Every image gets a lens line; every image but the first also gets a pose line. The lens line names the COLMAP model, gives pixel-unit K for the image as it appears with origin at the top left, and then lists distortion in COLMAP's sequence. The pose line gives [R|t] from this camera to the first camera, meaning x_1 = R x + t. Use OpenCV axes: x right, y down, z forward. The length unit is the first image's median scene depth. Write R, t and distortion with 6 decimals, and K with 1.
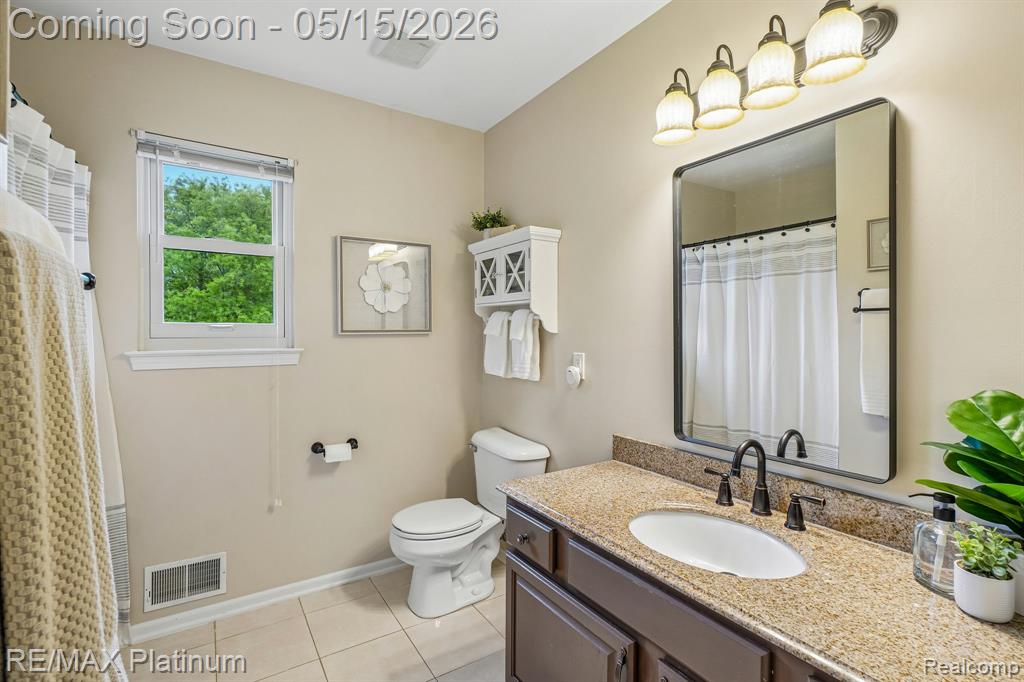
lens RADIAL K [[455.9, 0, 506.8], [0, 455.9, 336.7], [0, 0, 1]] dist [-0.008825, 0.002249]
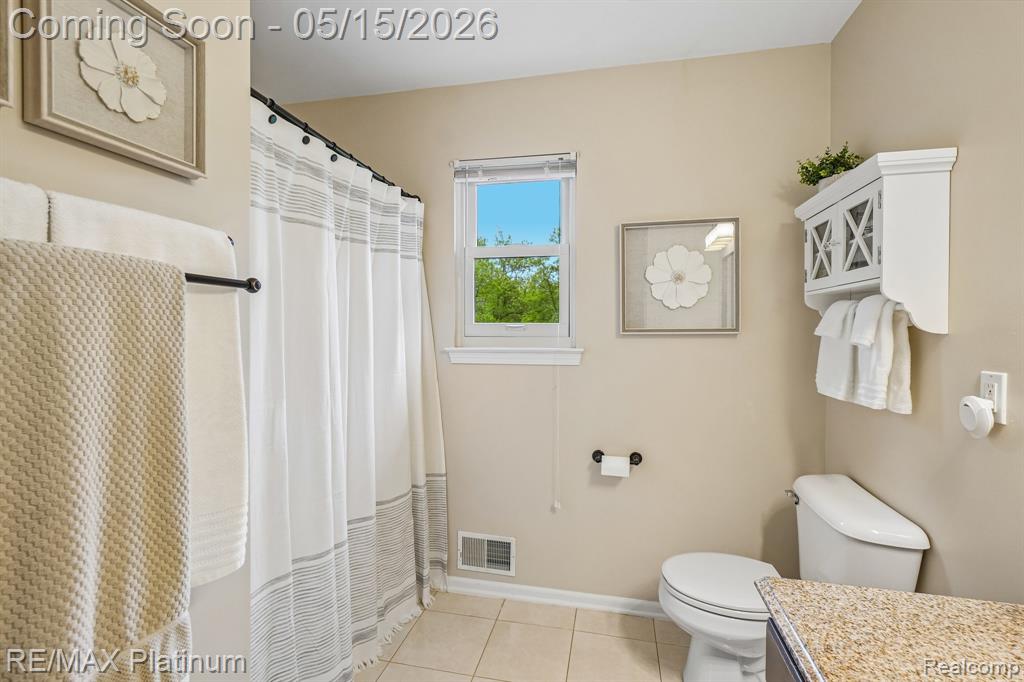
lens RADIAL K [[455.9, 0, 519.9], [0, 455.9, 335.5], [0, 0, 1]] dist [-0.008825, 0.002249]
pose [[0.715357, 0.008452, -0.698708, 0.122029], [-0.008941, 0.999956, 0.002941, -0.003189], [0.698702, 0.004144, 0.715401, 0.229957]]
